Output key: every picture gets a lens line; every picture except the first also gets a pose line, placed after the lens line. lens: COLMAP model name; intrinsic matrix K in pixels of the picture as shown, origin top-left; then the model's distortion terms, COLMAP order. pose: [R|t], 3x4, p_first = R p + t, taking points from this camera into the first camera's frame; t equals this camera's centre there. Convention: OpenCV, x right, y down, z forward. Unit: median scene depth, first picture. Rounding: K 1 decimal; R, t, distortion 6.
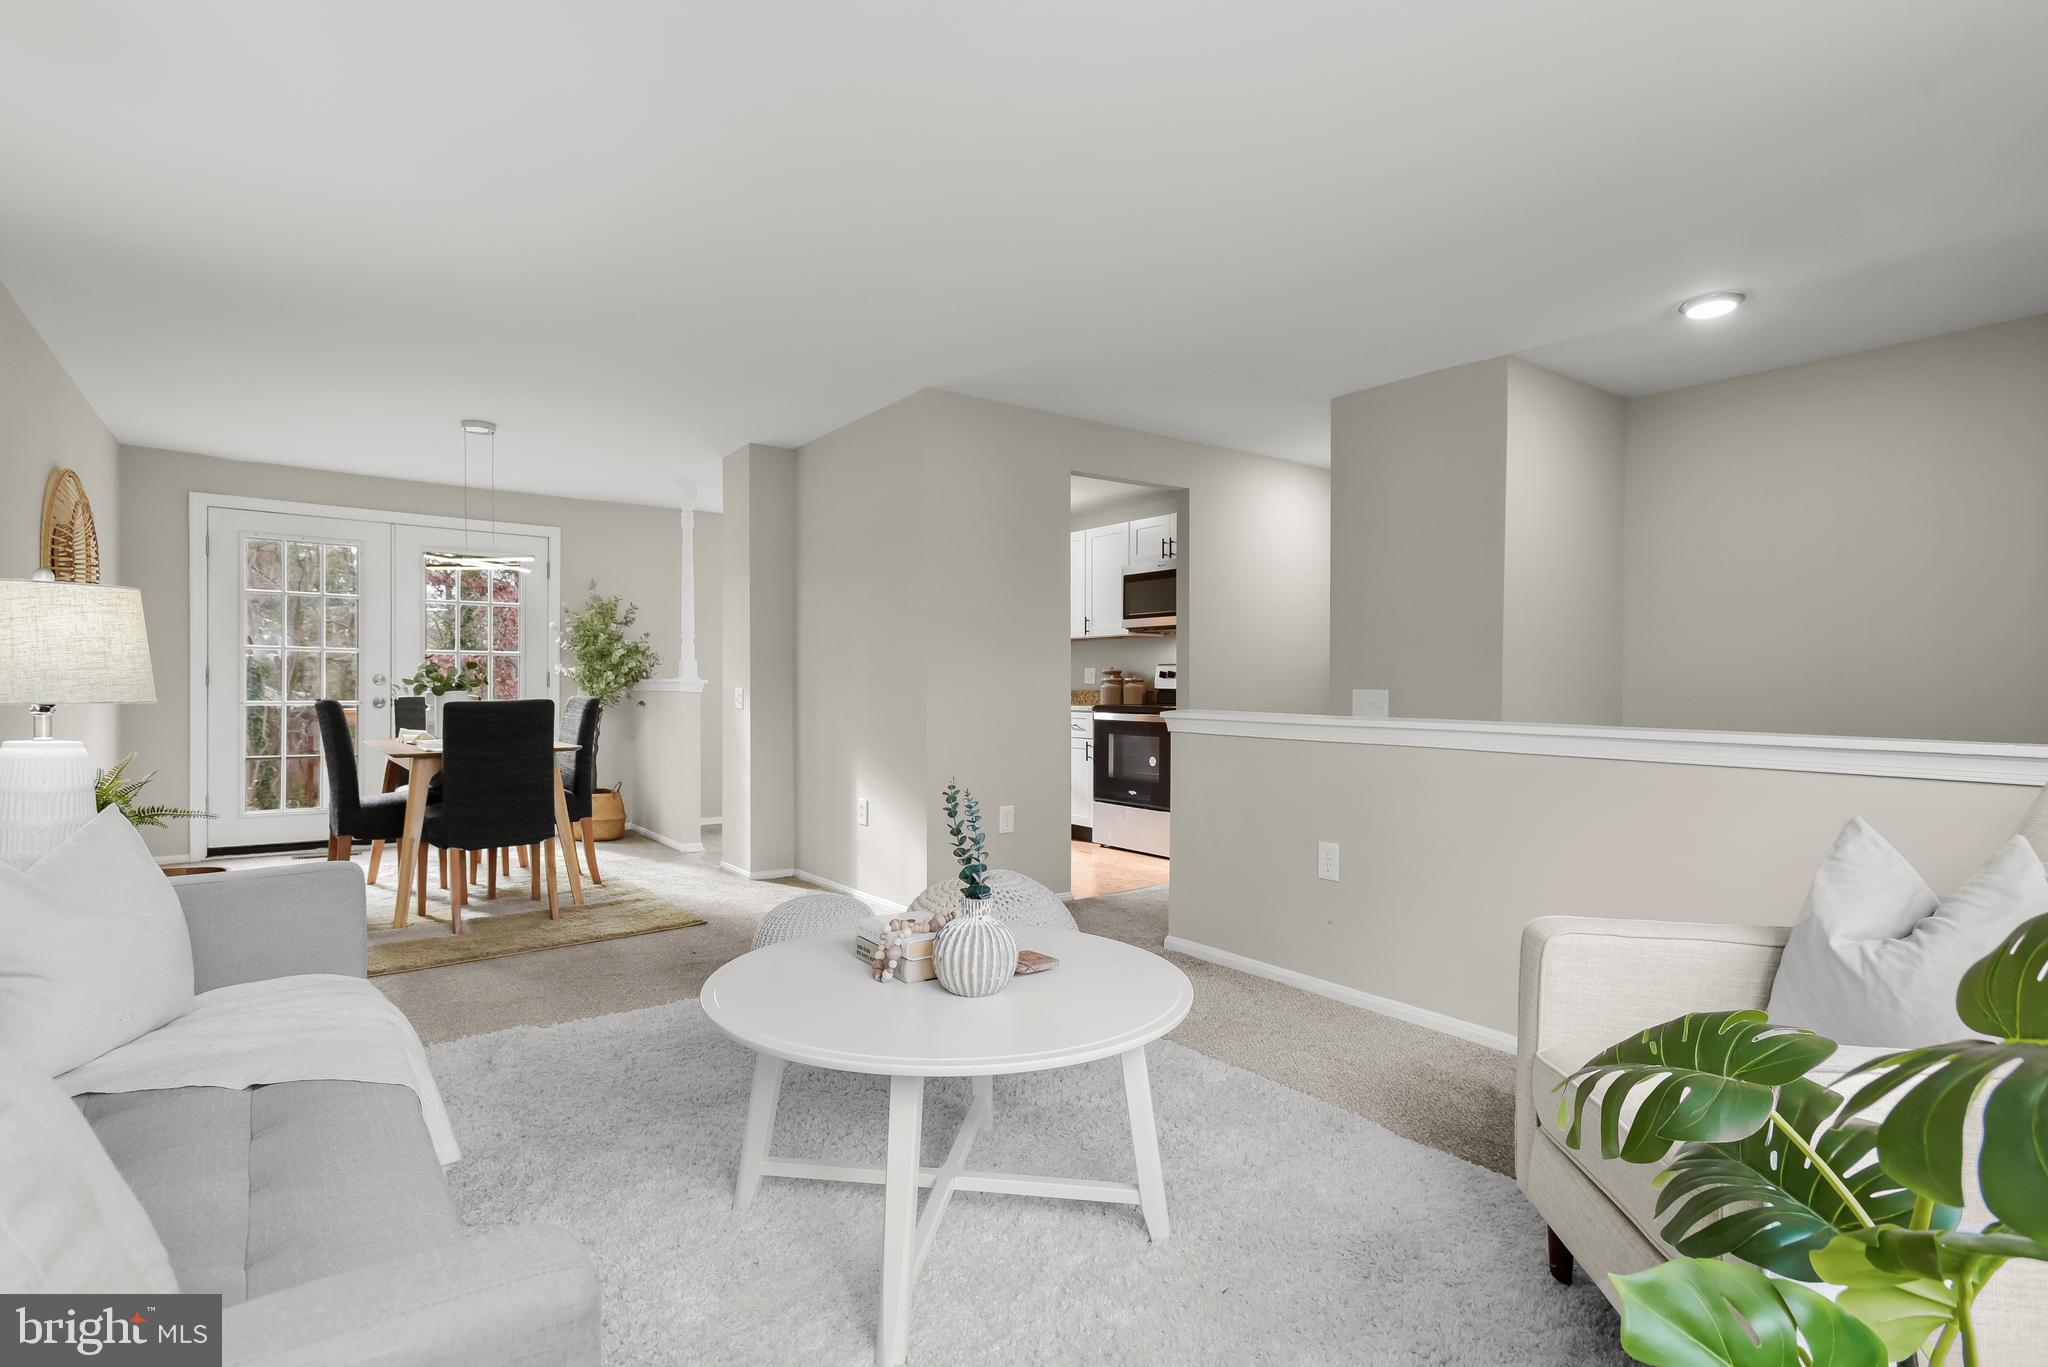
lens RADIAL K [[998.6, 0, 1028.2], [0, 998.6, 694.8], [0, 0, 1]] dist [0.010174, -0.000021]
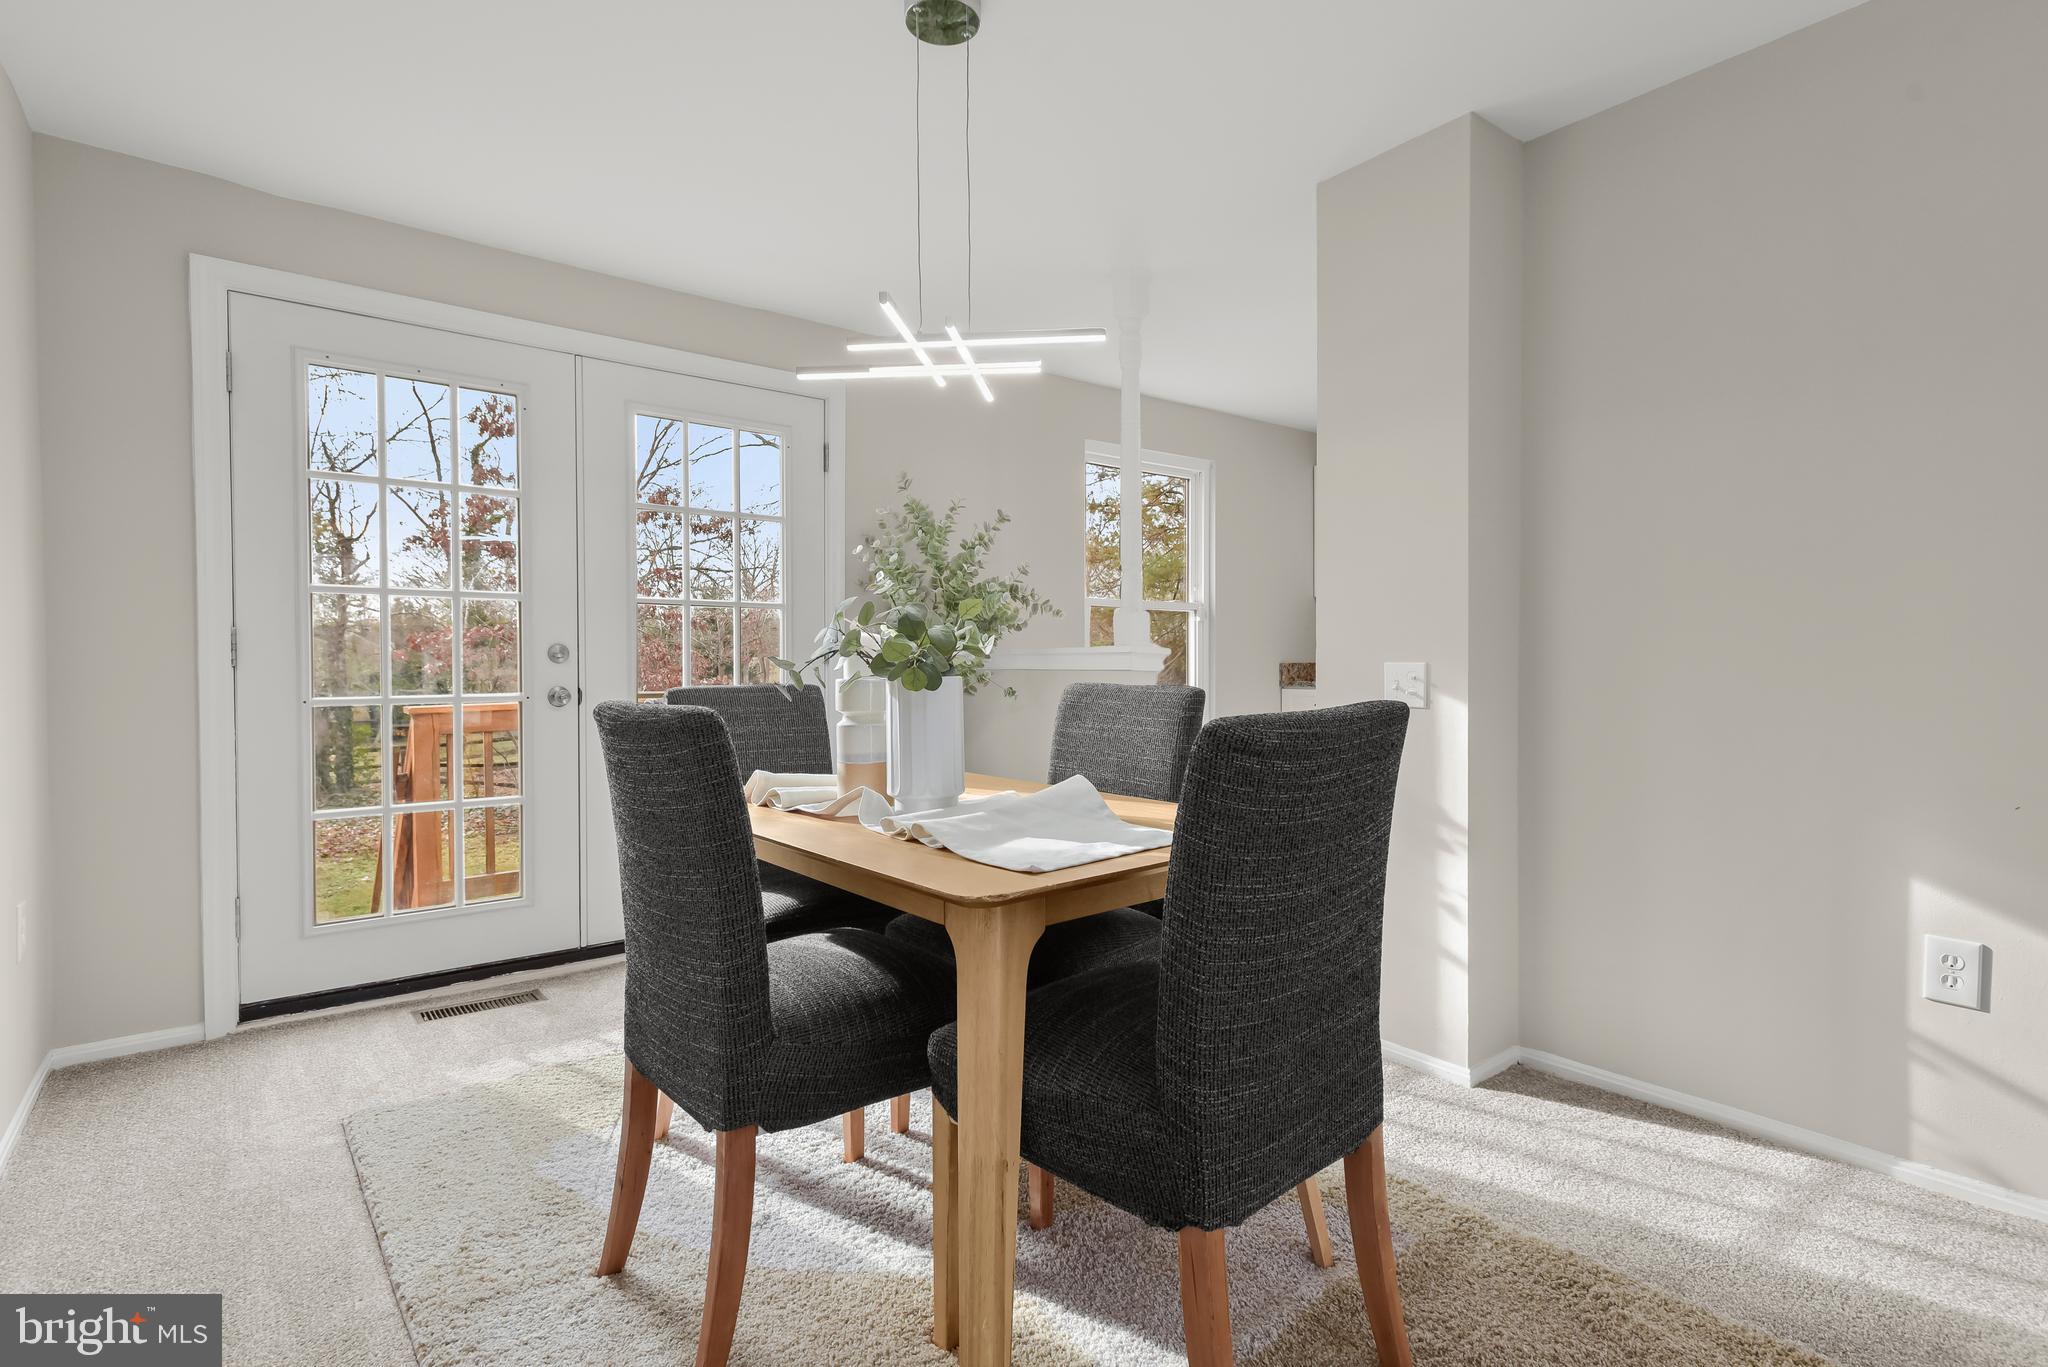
lens RADIAL K [[990.1, 0, 1024.0], [0, 990.1, 683.5], [0, 0, 1]] dist [0.004686, 0.000112]
pose [[0.999687, -0.006849, 0.024053, -0.449363], [0.006578, 0.999914, 0.011312, -0.003204], [-0.024129, -0.011150, 0.999647, 0.515304]]
